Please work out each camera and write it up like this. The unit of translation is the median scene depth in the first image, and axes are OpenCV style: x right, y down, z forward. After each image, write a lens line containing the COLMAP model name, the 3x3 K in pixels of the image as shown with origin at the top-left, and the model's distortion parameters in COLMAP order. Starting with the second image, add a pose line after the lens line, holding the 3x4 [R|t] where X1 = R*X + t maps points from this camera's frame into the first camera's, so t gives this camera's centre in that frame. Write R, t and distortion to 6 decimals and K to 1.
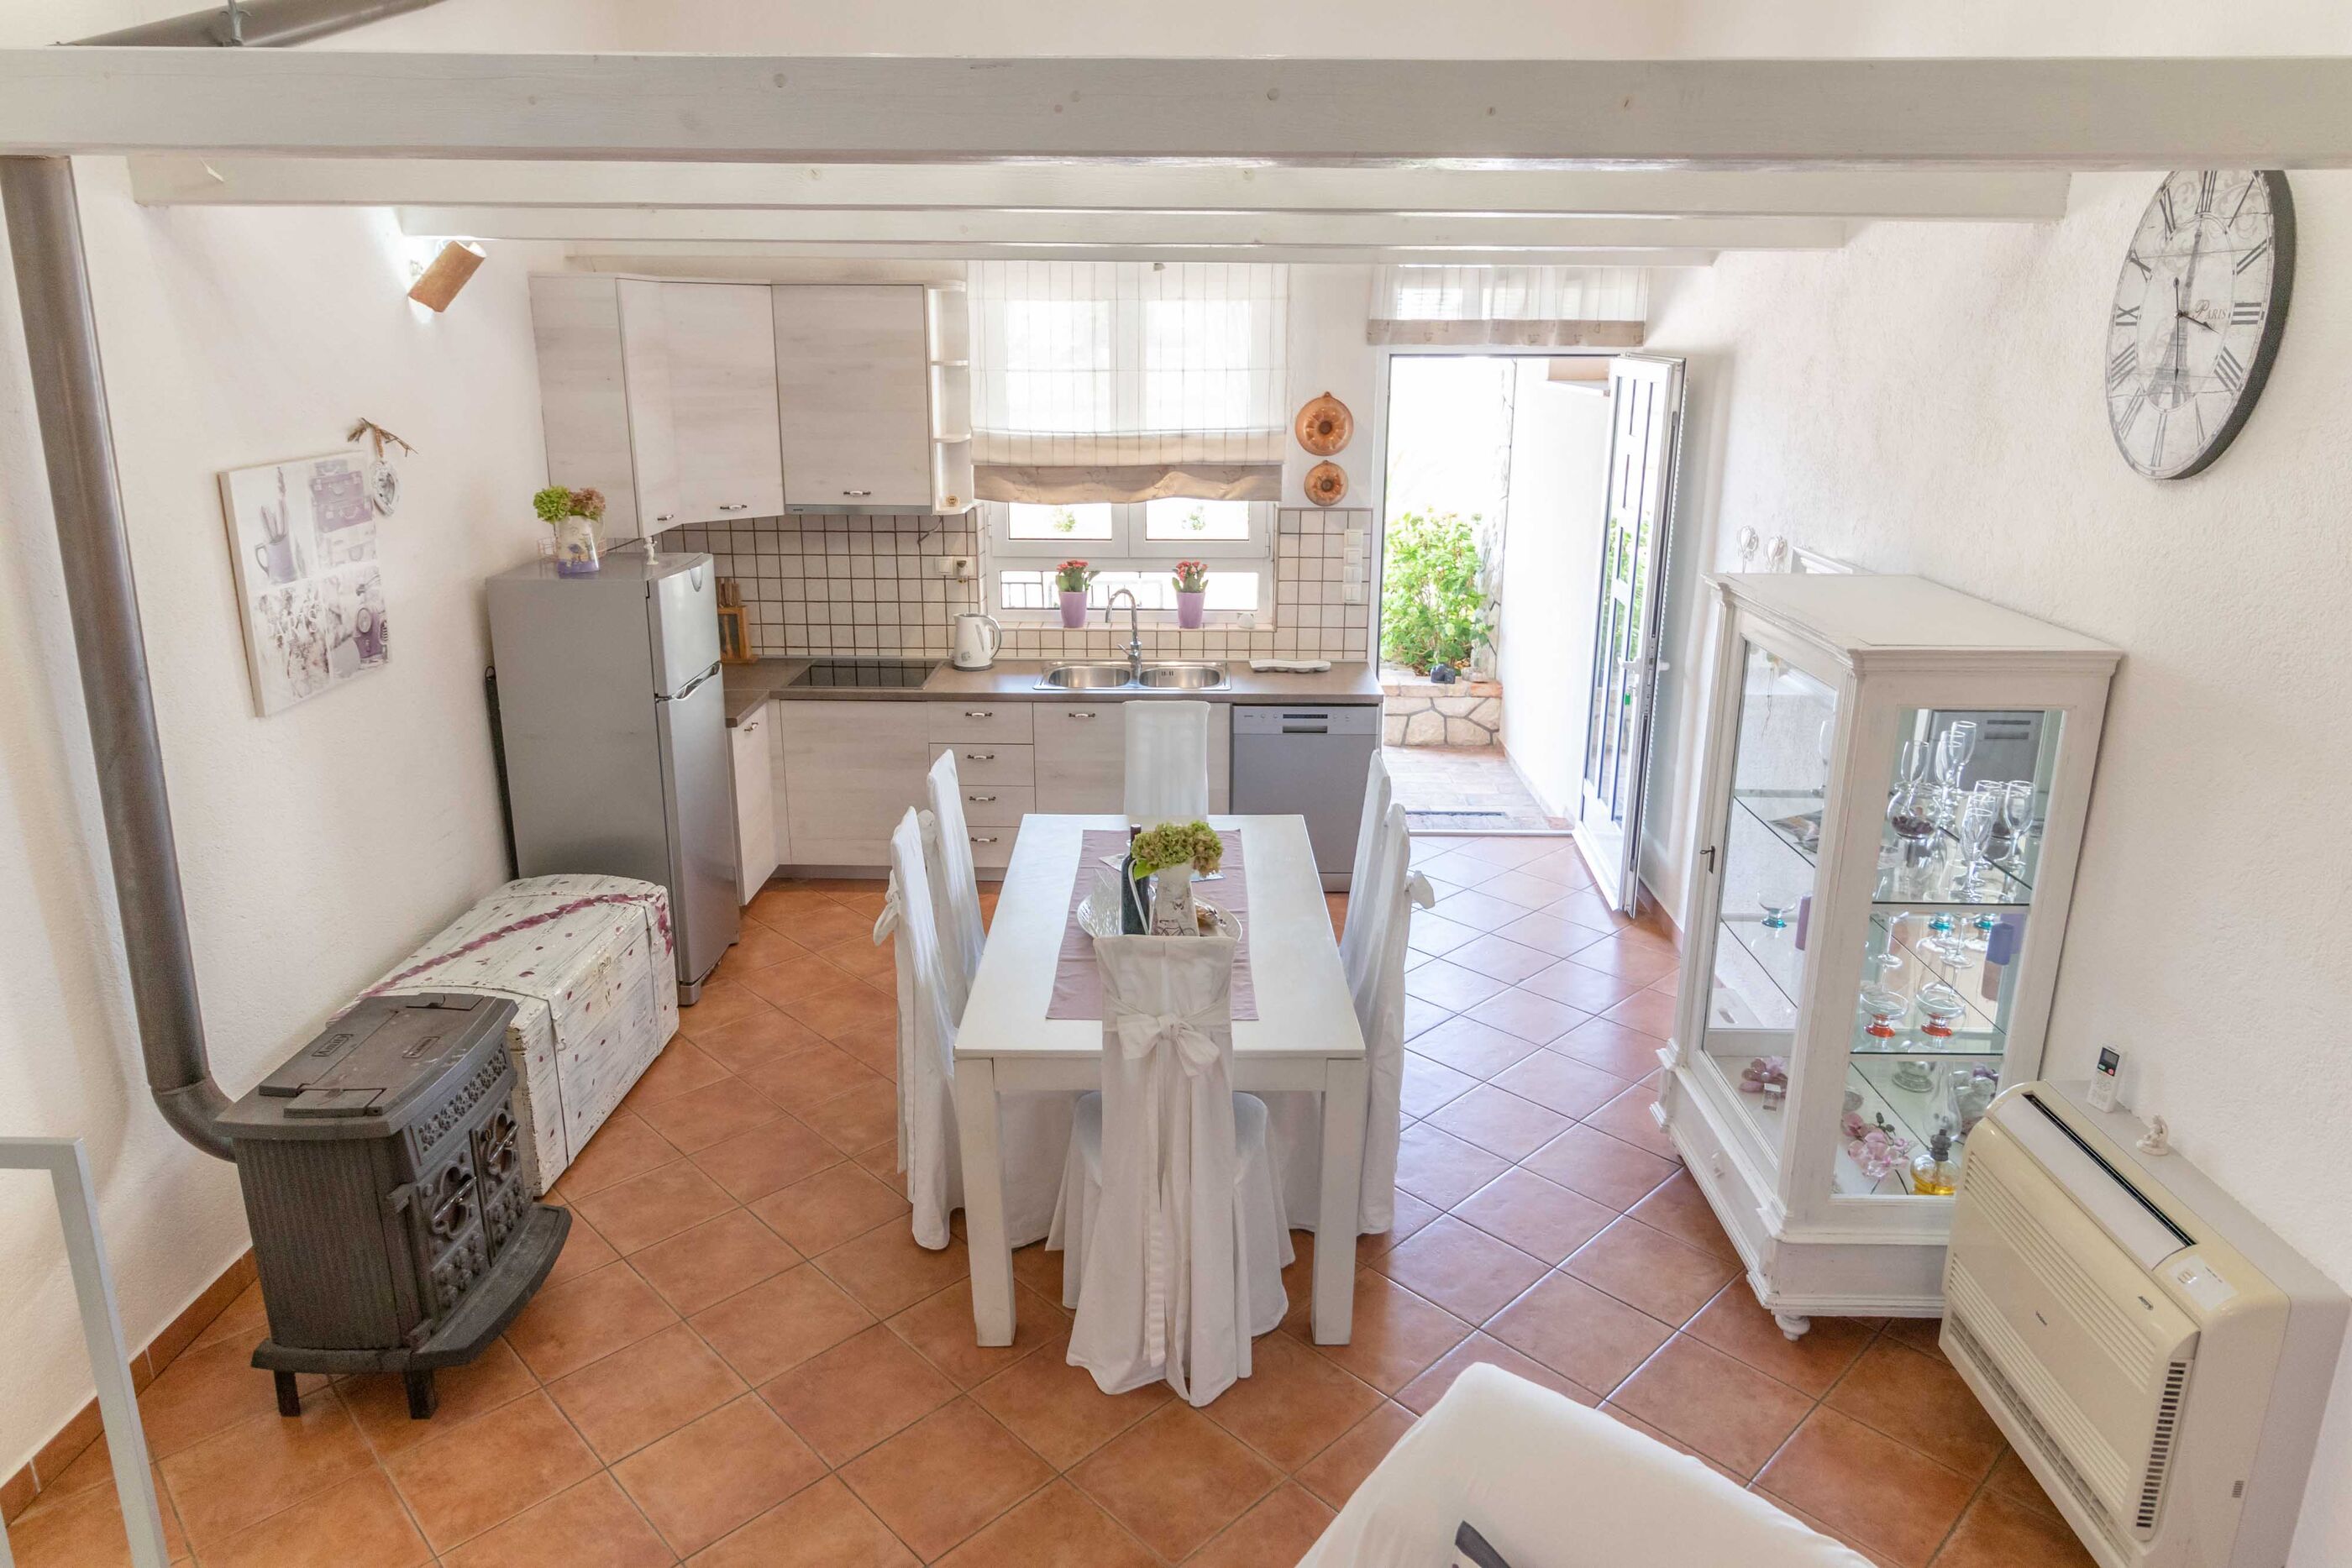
lens RADIAL K [[1464.5, 0, 1176.5], [0, 1464.5, 729.4], [0, 0, 1]] dist [0.001420, 0.000026]
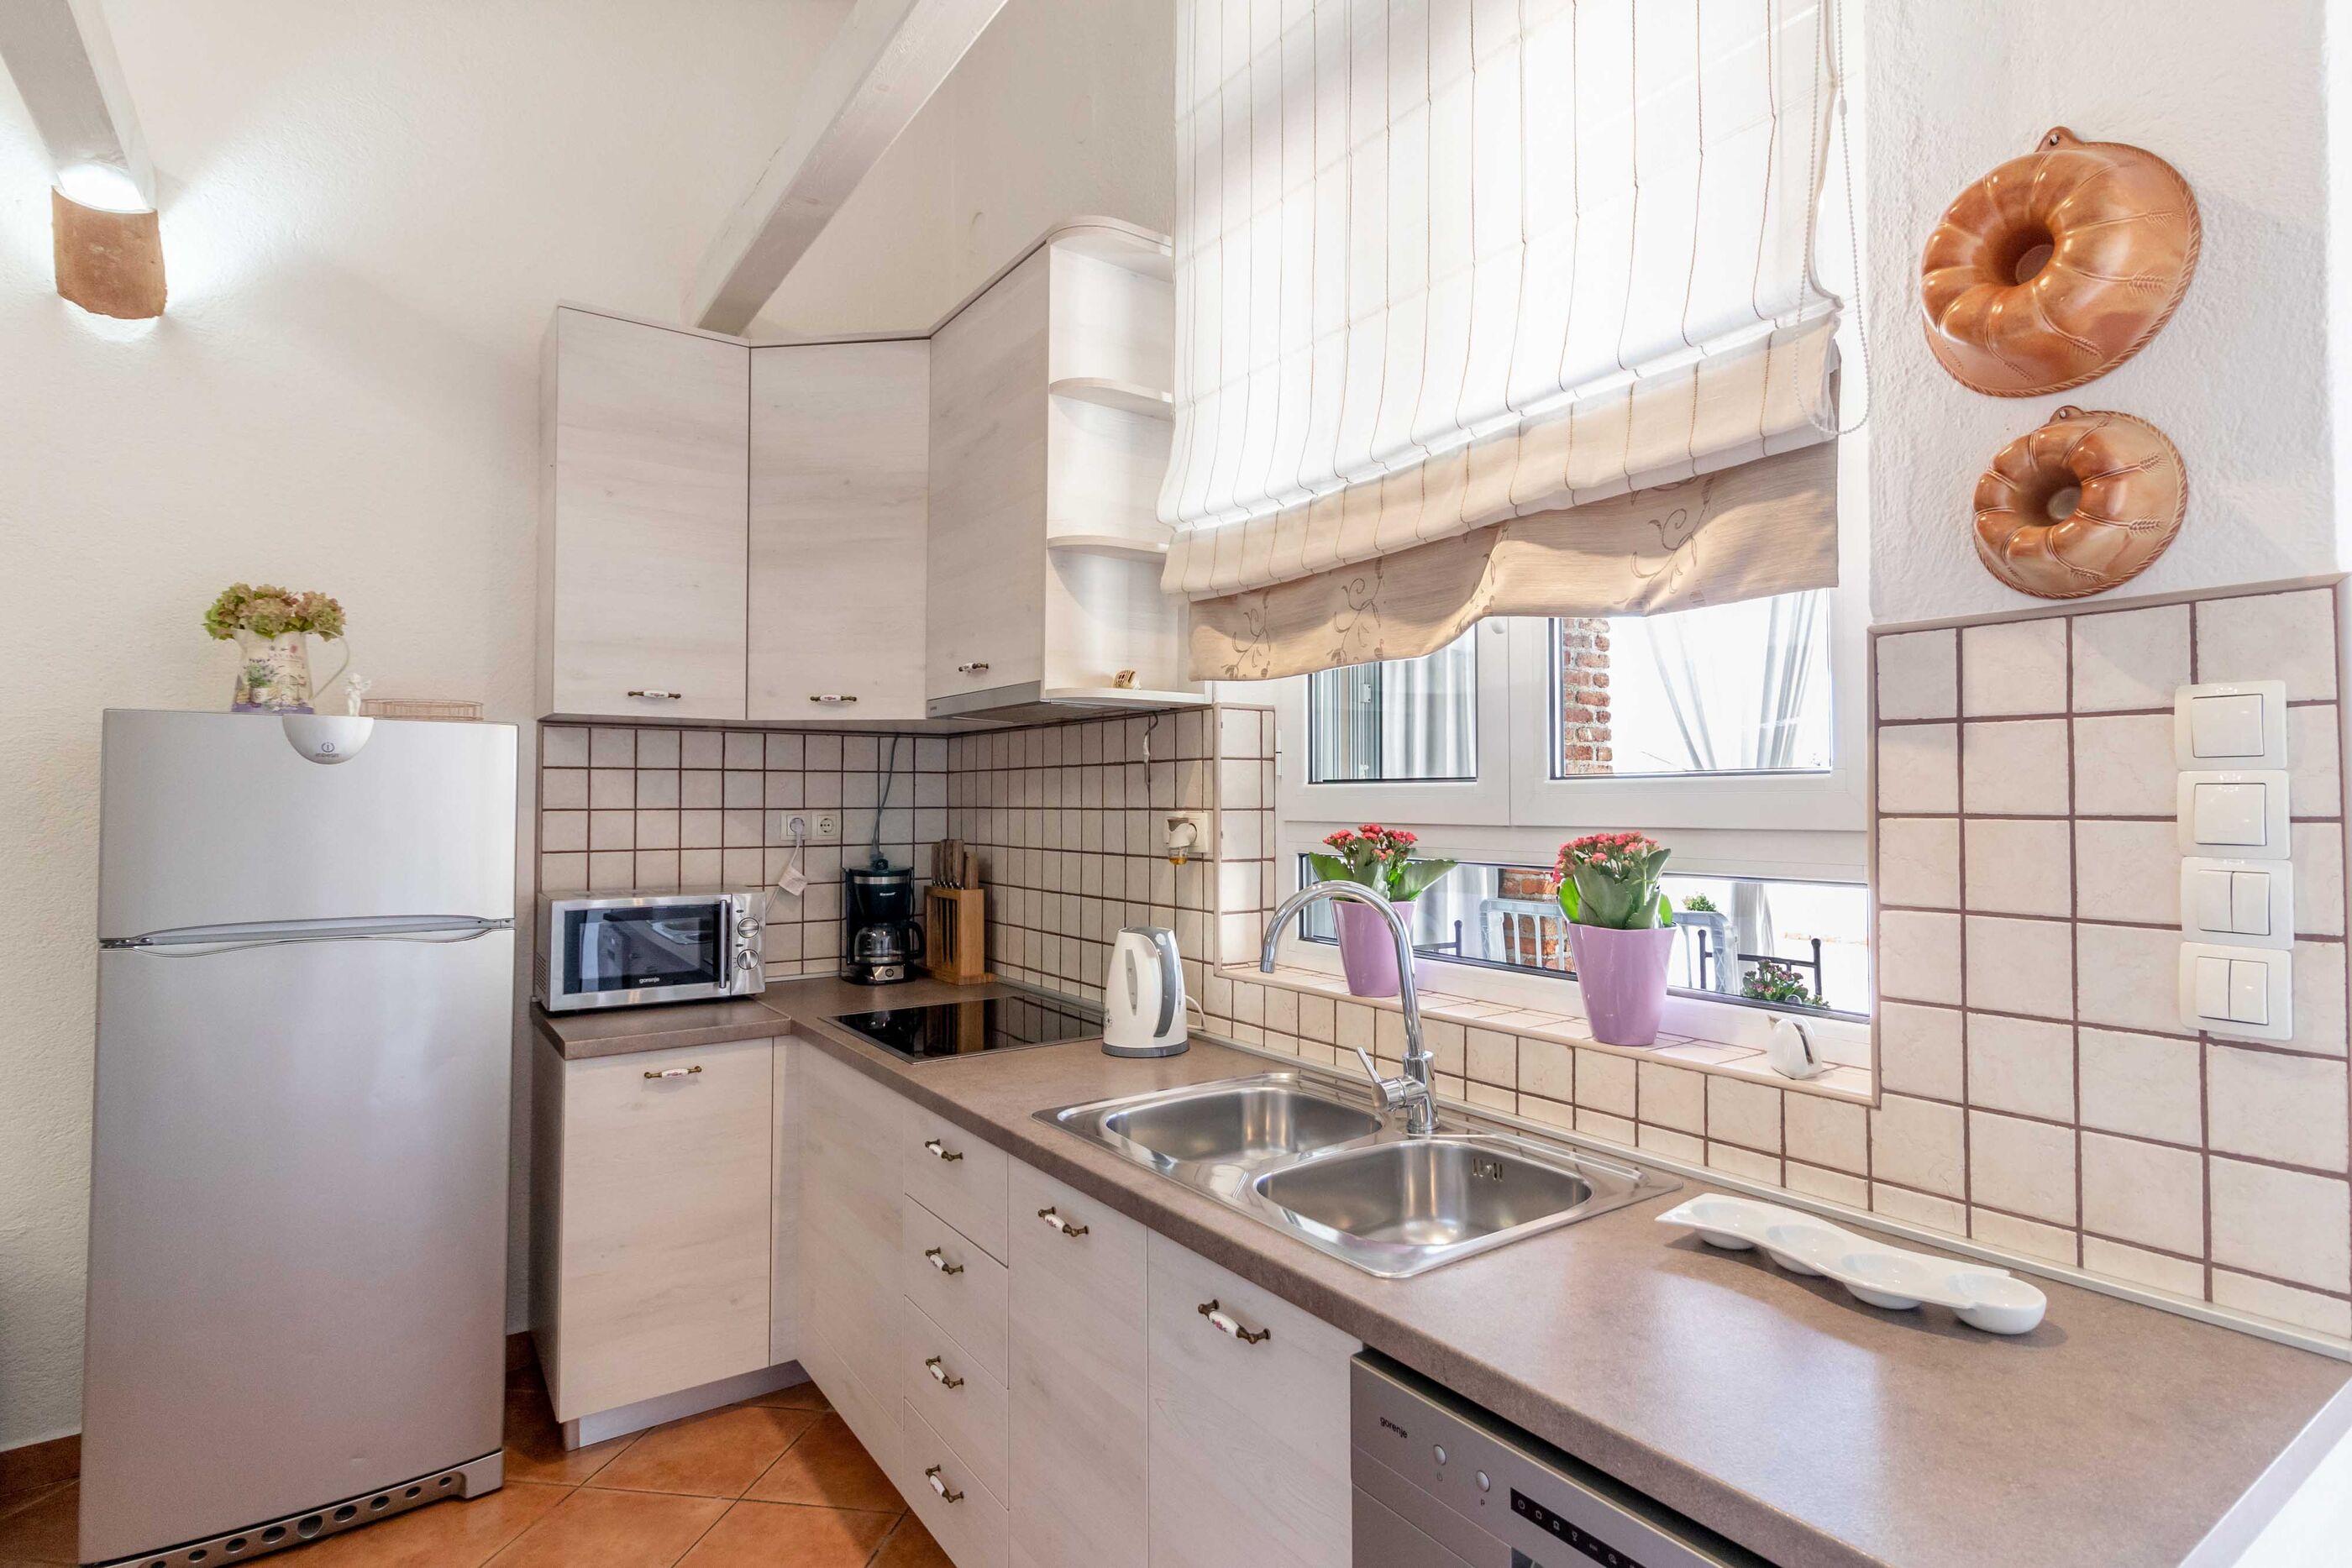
lens RADIAL K [[1199.0, 0, 1259.8], [0, 1199.0, 771.2], [0, 0, 1]] dist [0.001306, -0.000163]
pose [[0.608139, -0.024990, -0.793437, 0.180289], [-0.203716, 0.961119, -0.186412, -0.065713], [0.767246, 0.275000, 0.579404, 0.825871]]
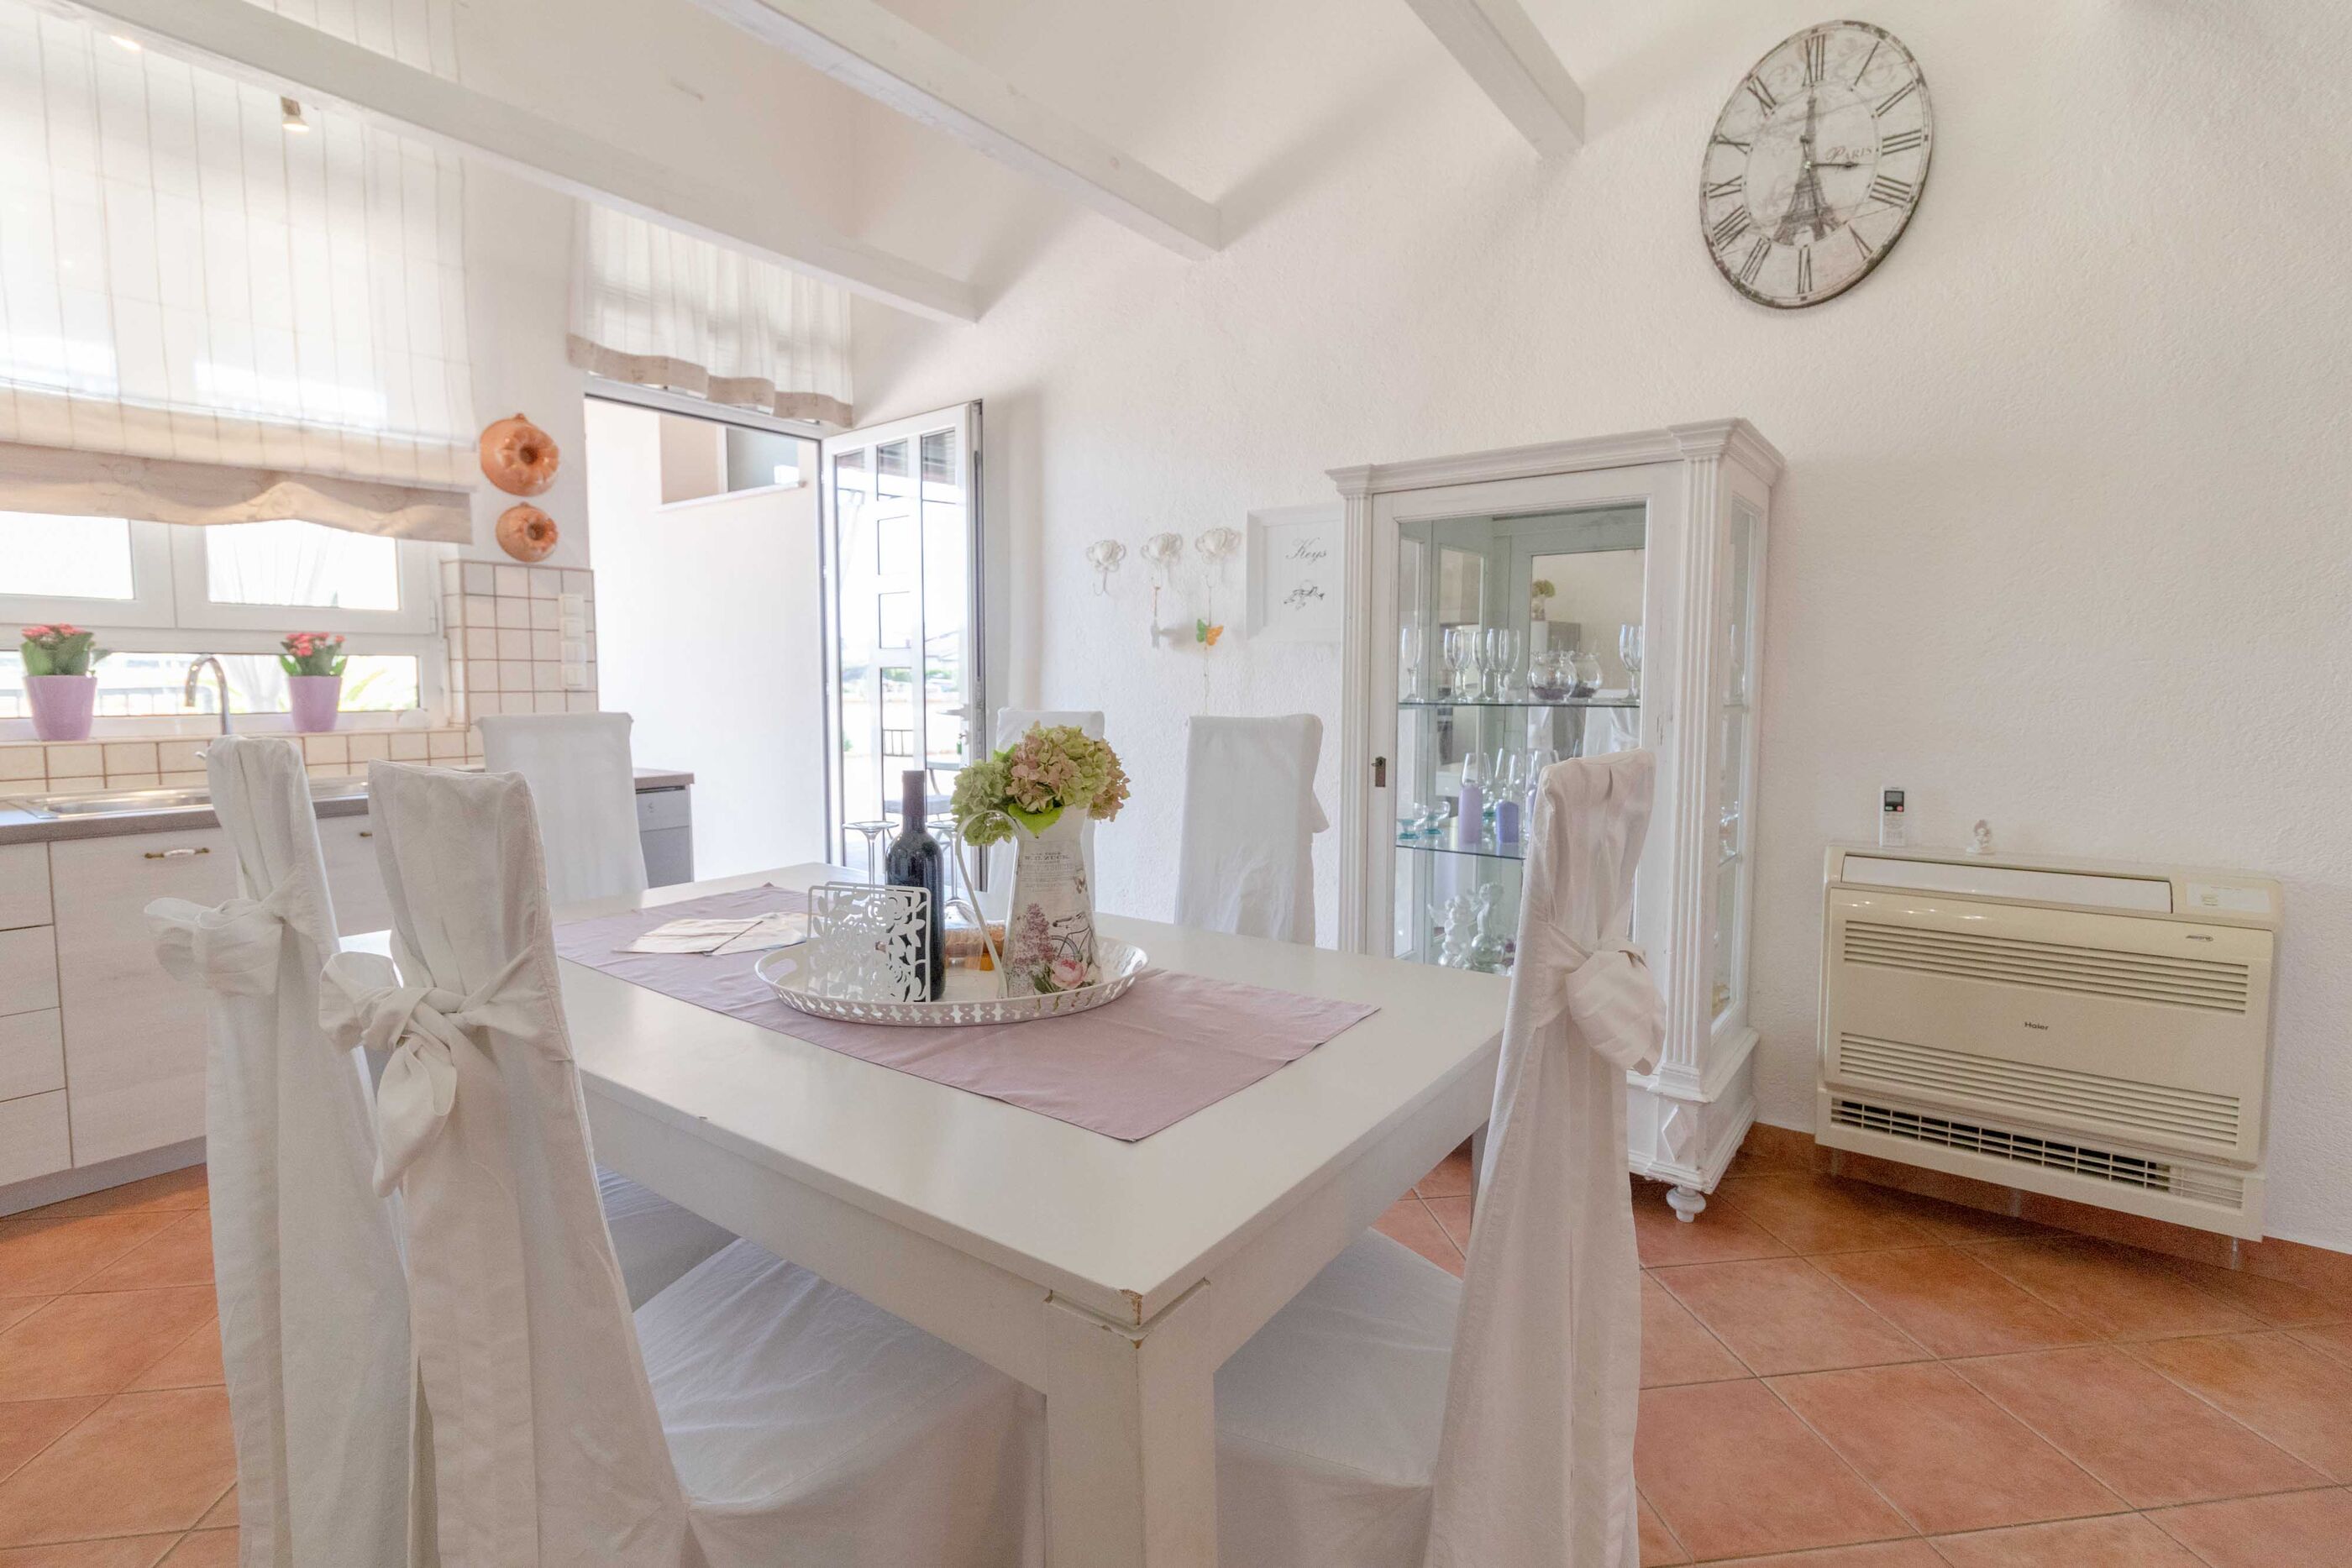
lens RADIAL K [[1078.8, 0, 1176.9], [0, 1078.8, 755.0], [0, 0, 1]] dist [0.002612, -0.000239]
pose [[0.591484, -0.062121, 0.803920, -0.164211], [0.214242, 0.973297, -0.082420, 0.067630], [-0.777333, 0.220984, 0.588998, 0.441007]]
